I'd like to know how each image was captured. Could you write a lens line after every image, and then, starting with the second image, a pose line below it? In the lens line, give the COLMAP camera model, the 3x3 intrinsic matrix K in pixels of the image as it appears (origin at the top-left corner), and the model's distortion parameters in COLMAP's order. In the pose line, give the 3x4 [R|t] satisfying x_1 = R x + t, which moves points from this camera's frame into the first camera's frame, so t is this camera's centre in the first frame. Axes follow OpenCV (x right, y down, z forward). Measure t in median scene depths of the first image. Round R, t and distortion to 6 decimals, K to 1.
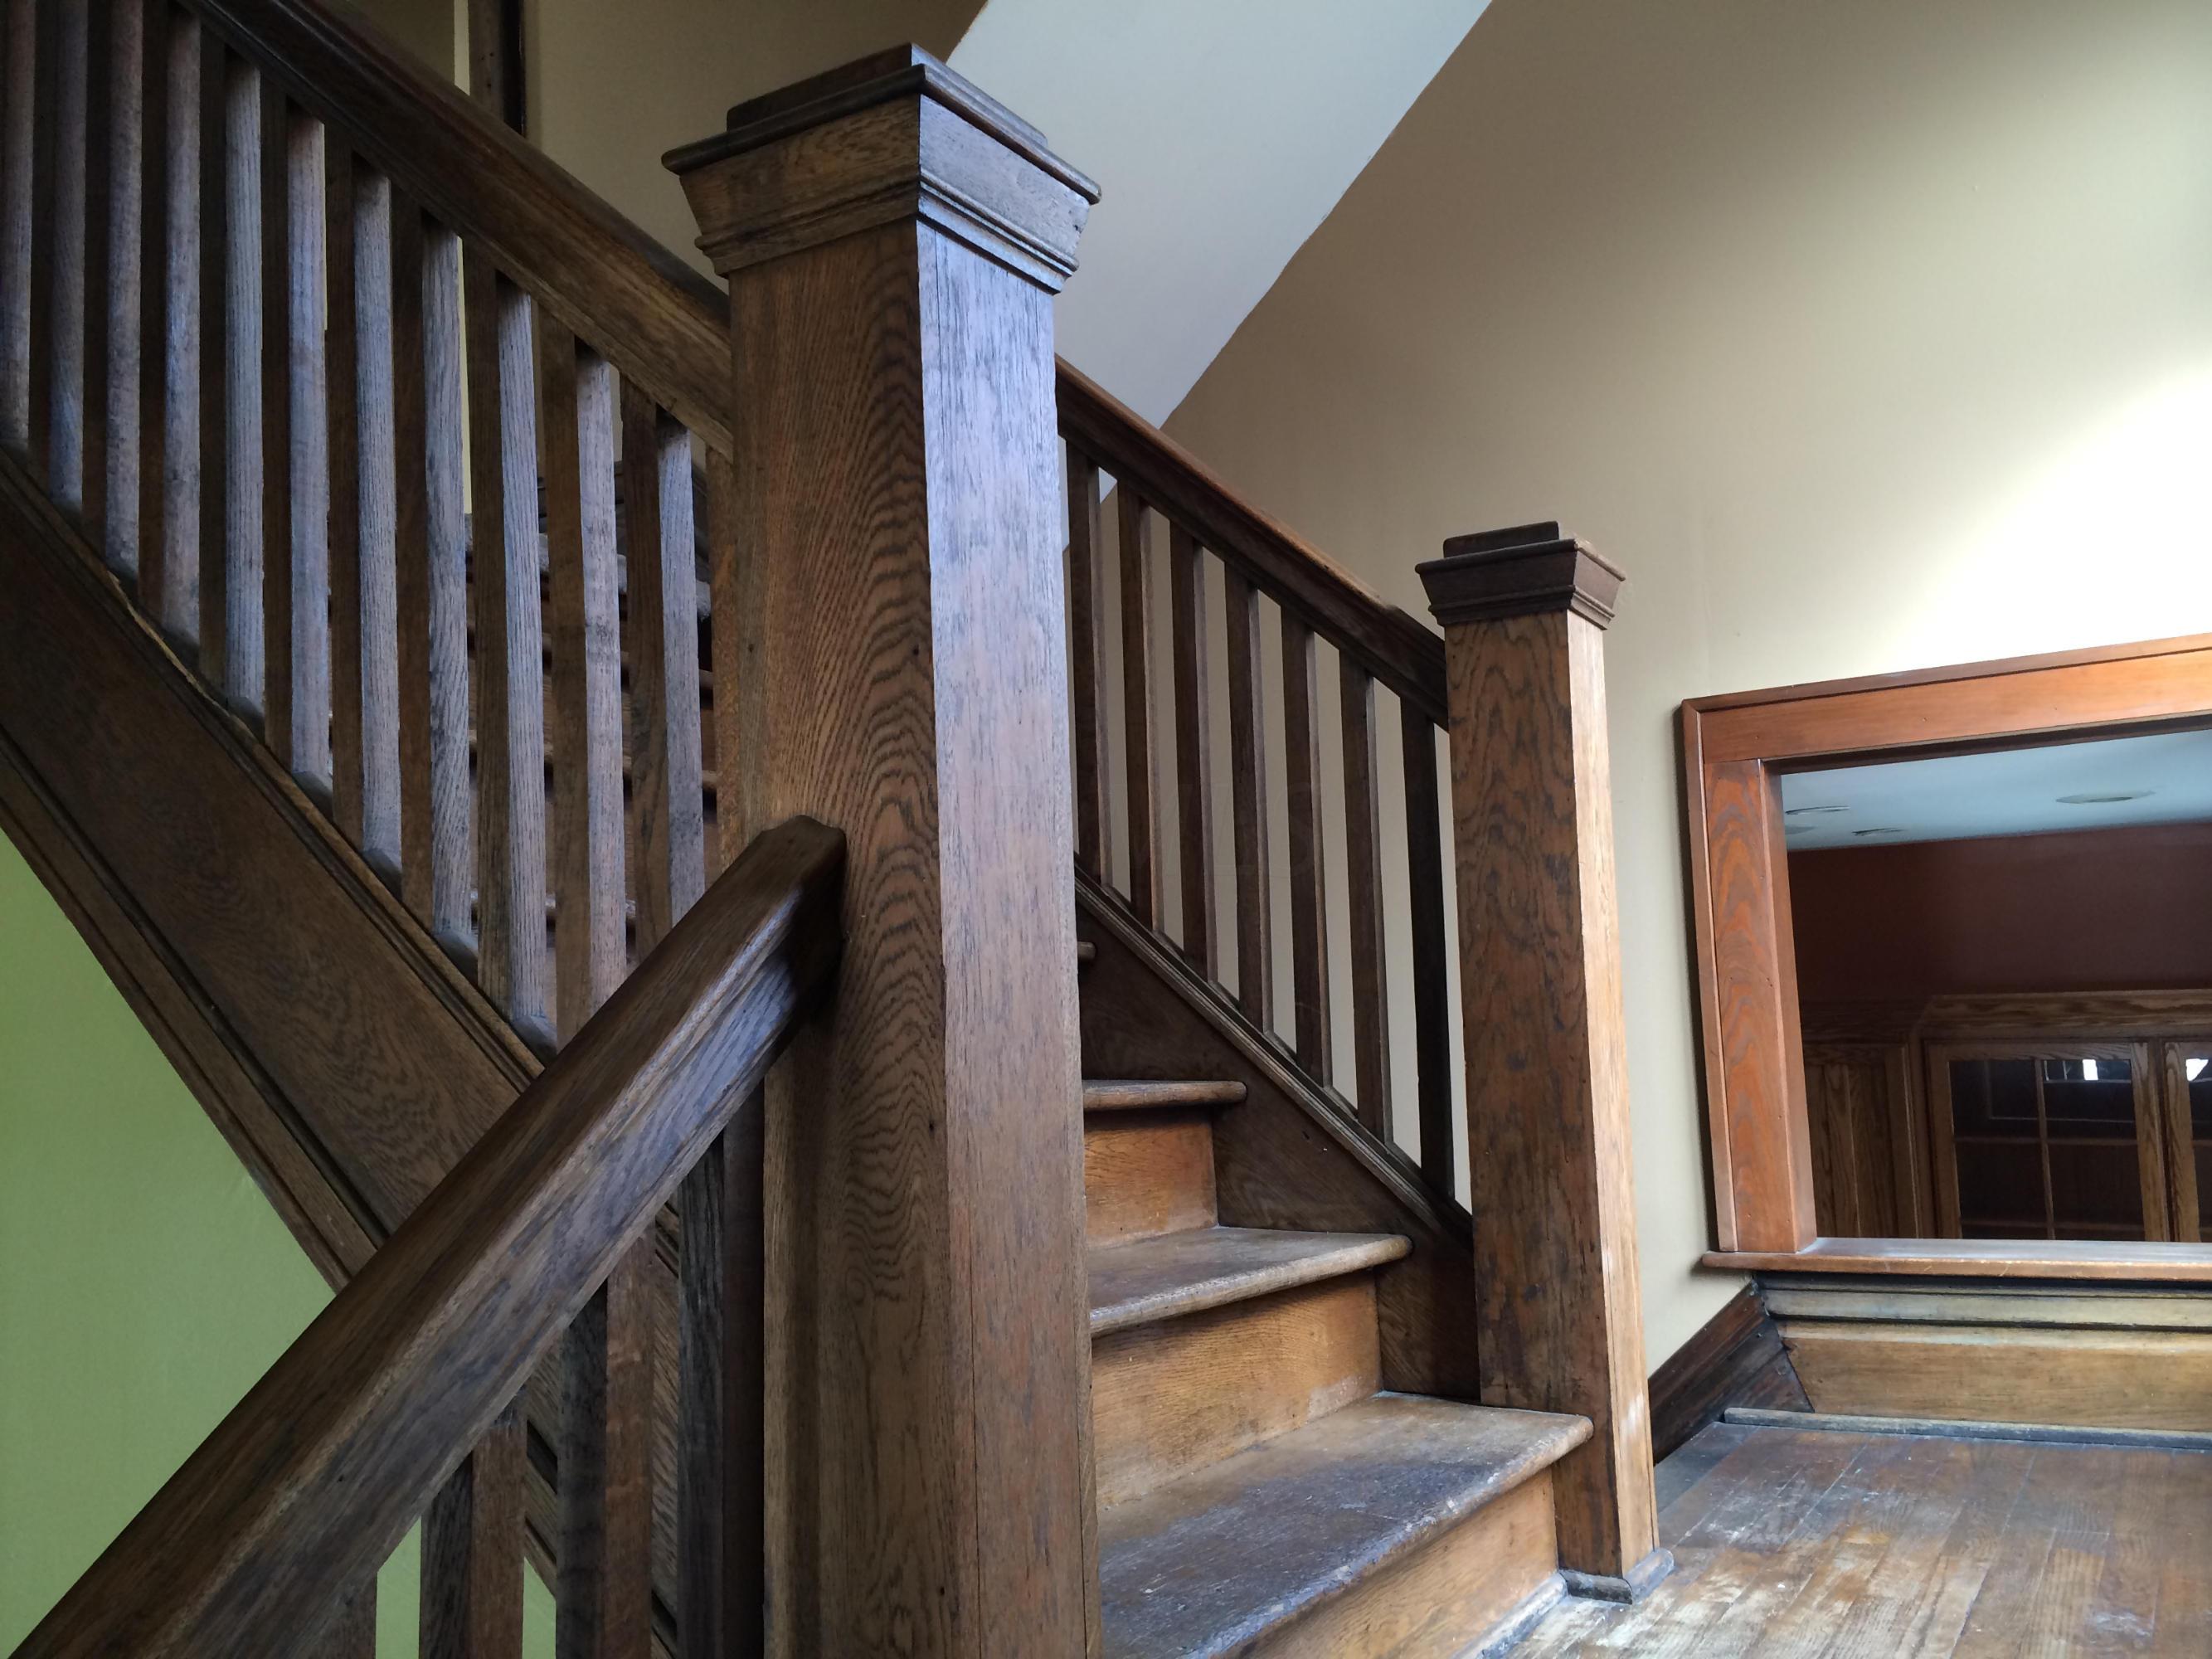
lens RADIAL K [[1894.5, 0, 1095.6], [0, 1894.5, 828.3], [0, 0, 1]] dist [0.085036, -0.084575]
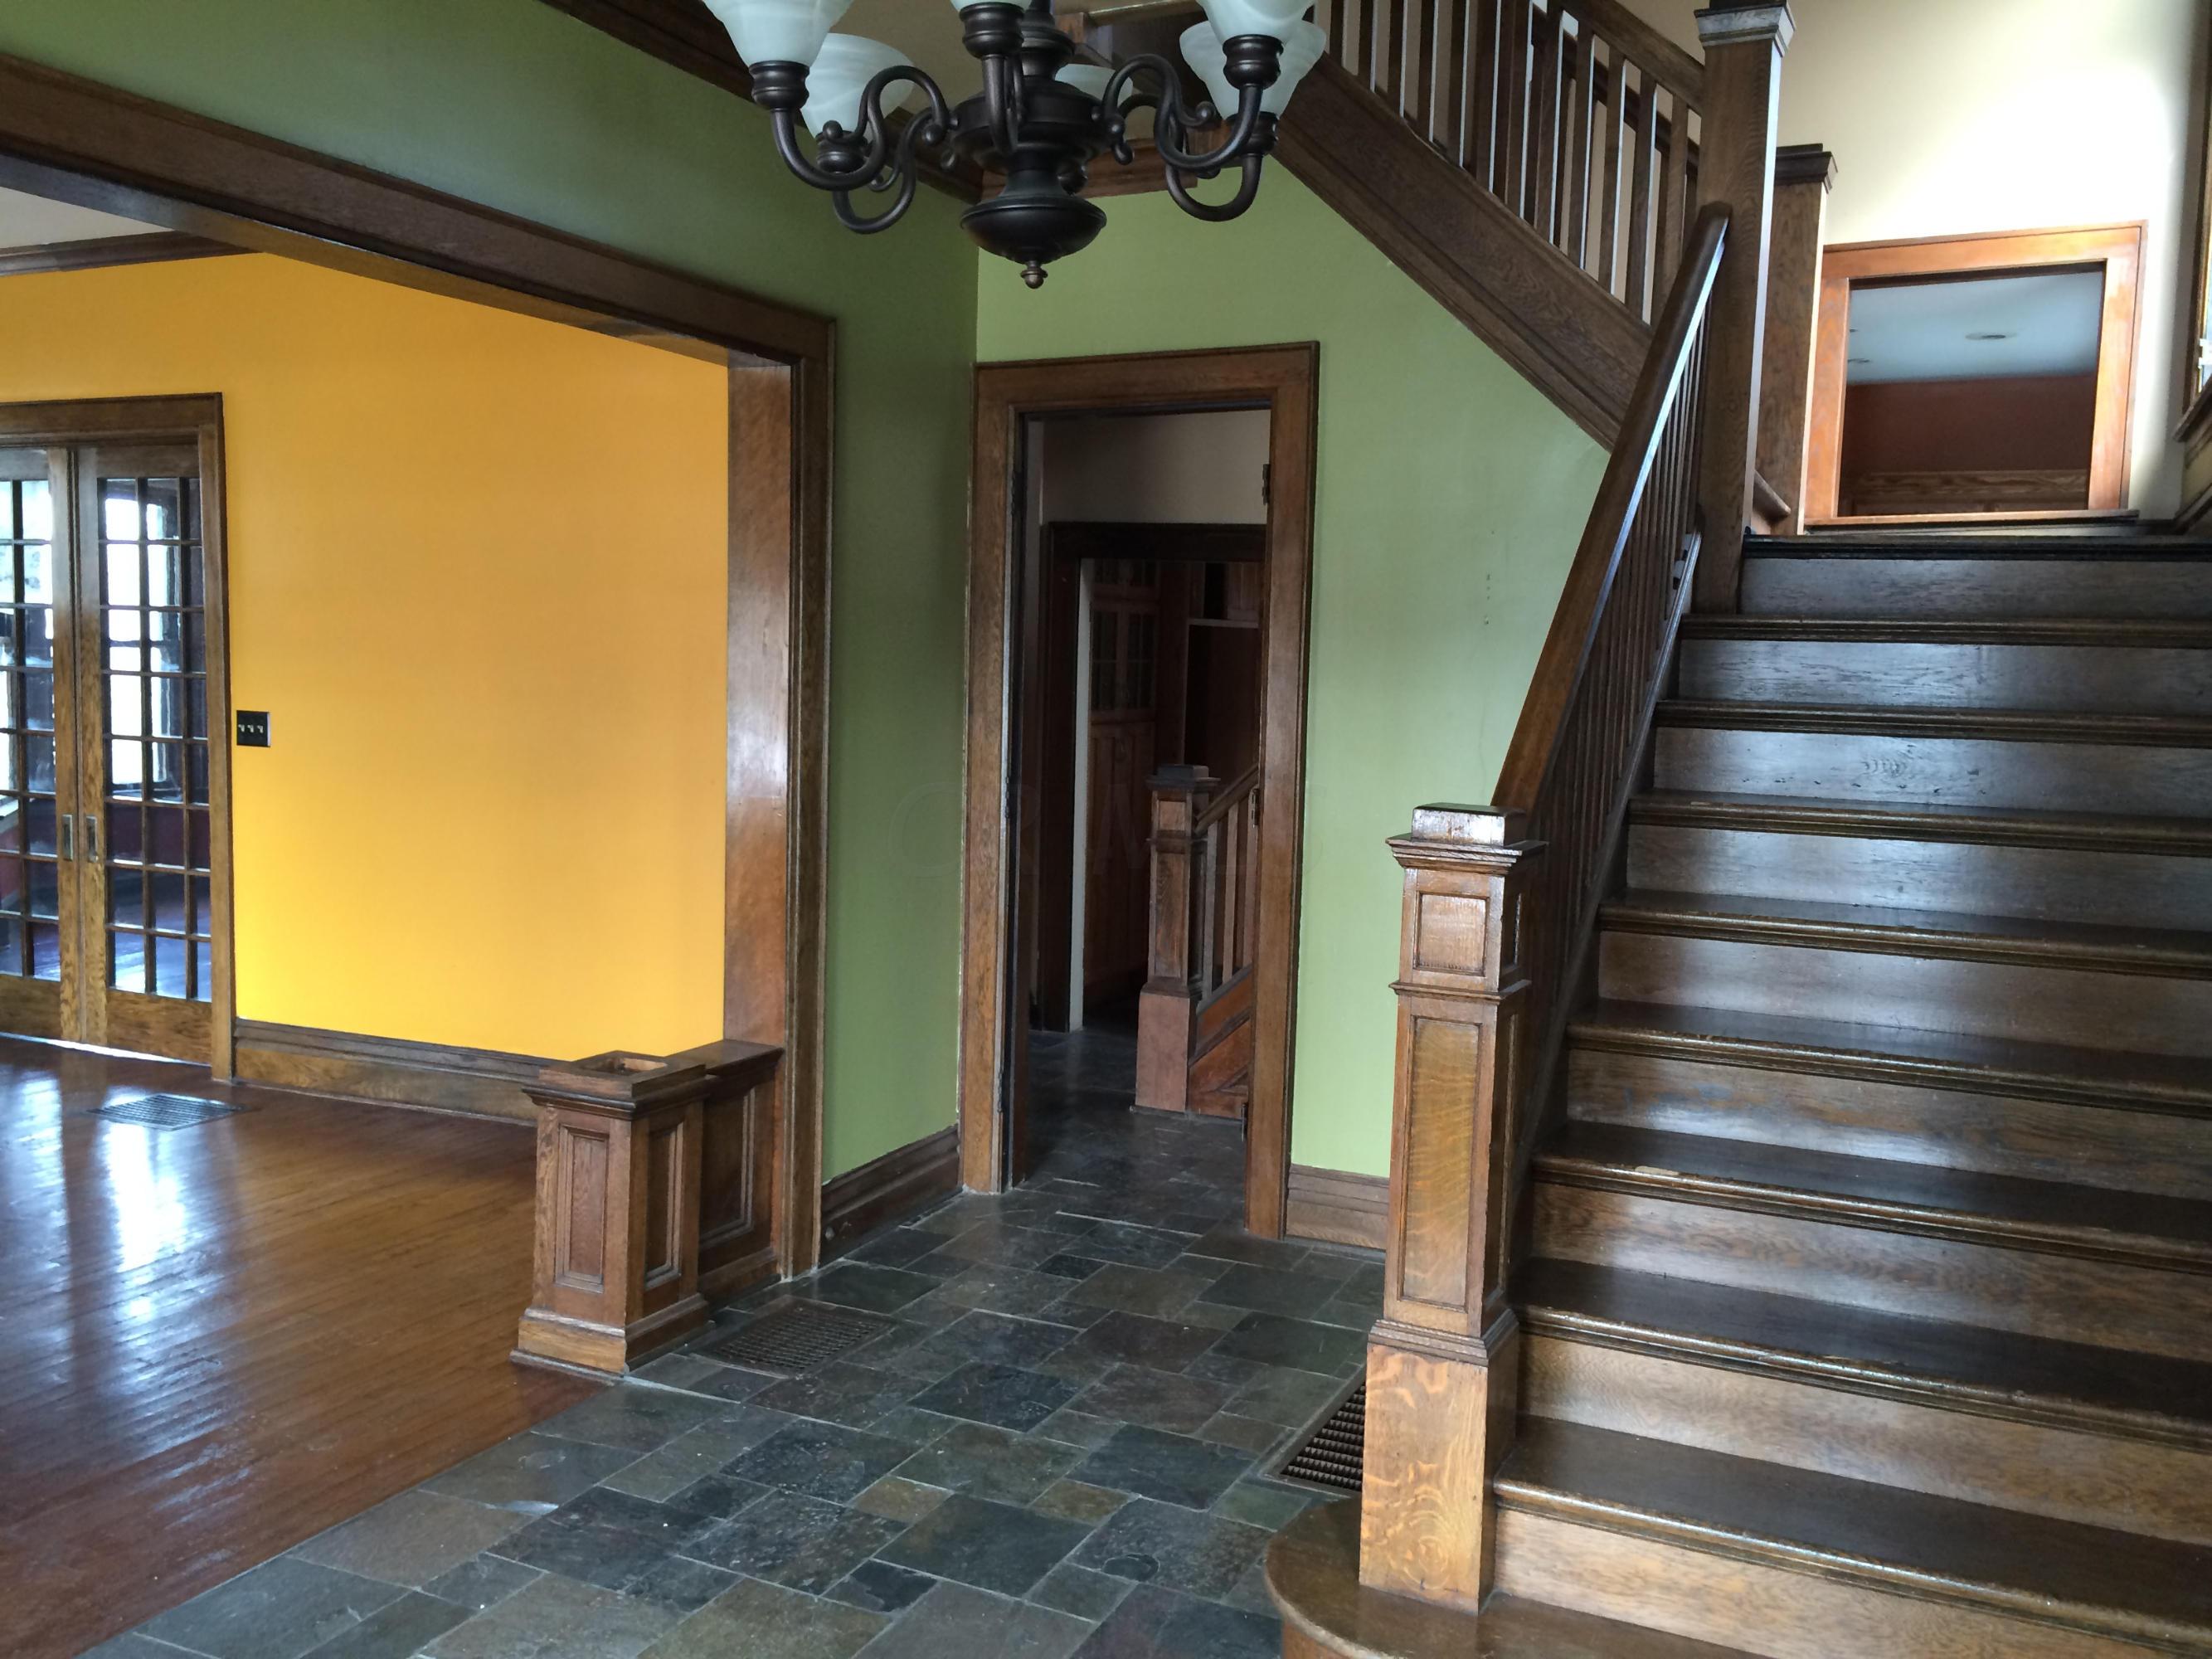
lens RADIAL K [[1894.5, 0, 1095.6], [0, 1894.5, 828.3], [0, 0, 1]] dist [0.085036, -0.084575]
pose [[0.994177, 0.053125, 0.093755, -0.871139], [-0.069472, 0.981068, 0.180774, 0.318795], [-0.082377, -0.186235, 0.979046, -1.501077]]
